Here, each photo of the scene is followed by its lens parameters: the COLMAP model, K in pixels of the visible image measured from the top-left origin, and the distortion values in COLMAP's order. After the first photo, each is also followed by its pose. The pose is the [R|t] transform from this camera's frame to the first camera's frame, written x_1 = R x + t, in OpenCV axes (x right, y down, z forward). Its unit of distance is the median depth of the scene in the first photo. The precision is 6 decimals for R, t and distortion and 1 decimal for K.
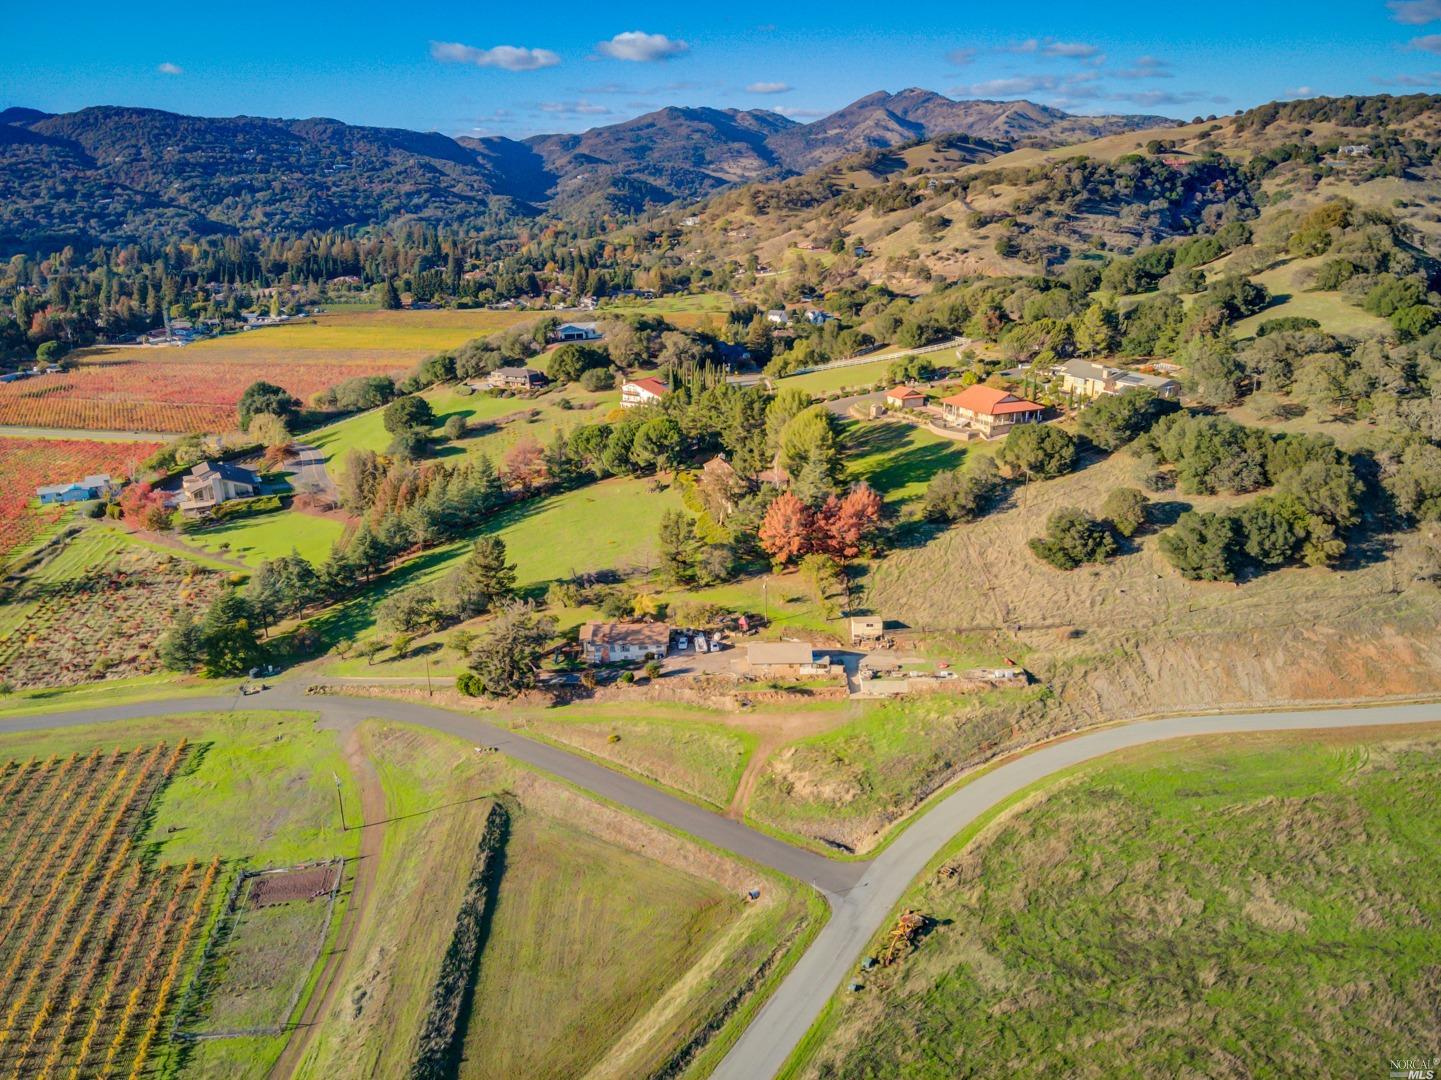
lens RADIAL K [[1037.7, 0, 716.1], [0, 1037.7, 542.6], [0, 0, 1]] dist [0.126342, -0.205207]
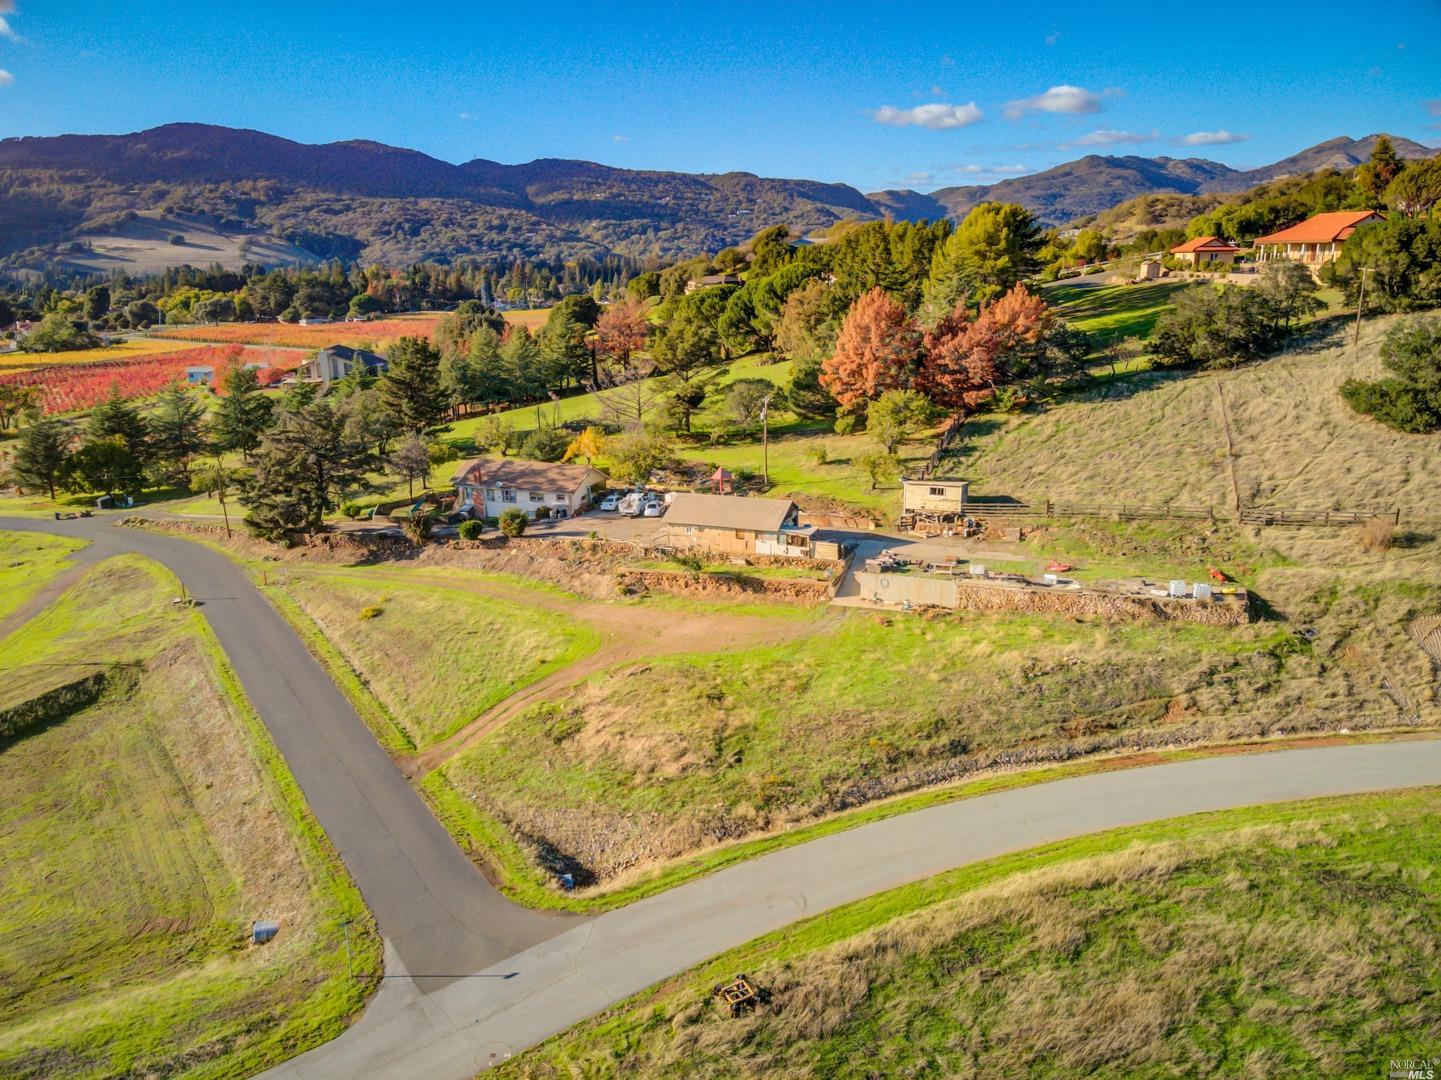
lens RADIAL K [[1037.7, 0, 716.1], [0, 1037.7, 542.6], [0, 0, 1]] dist [0.126342, -0.205207]
pose [[0.931493, 0.099298, -0.349943, 0.188626], [-0.118833, 0.992306, -0.034745, 0.111687], [0.343801, 0.073949, 0.936126, 0.409923]]
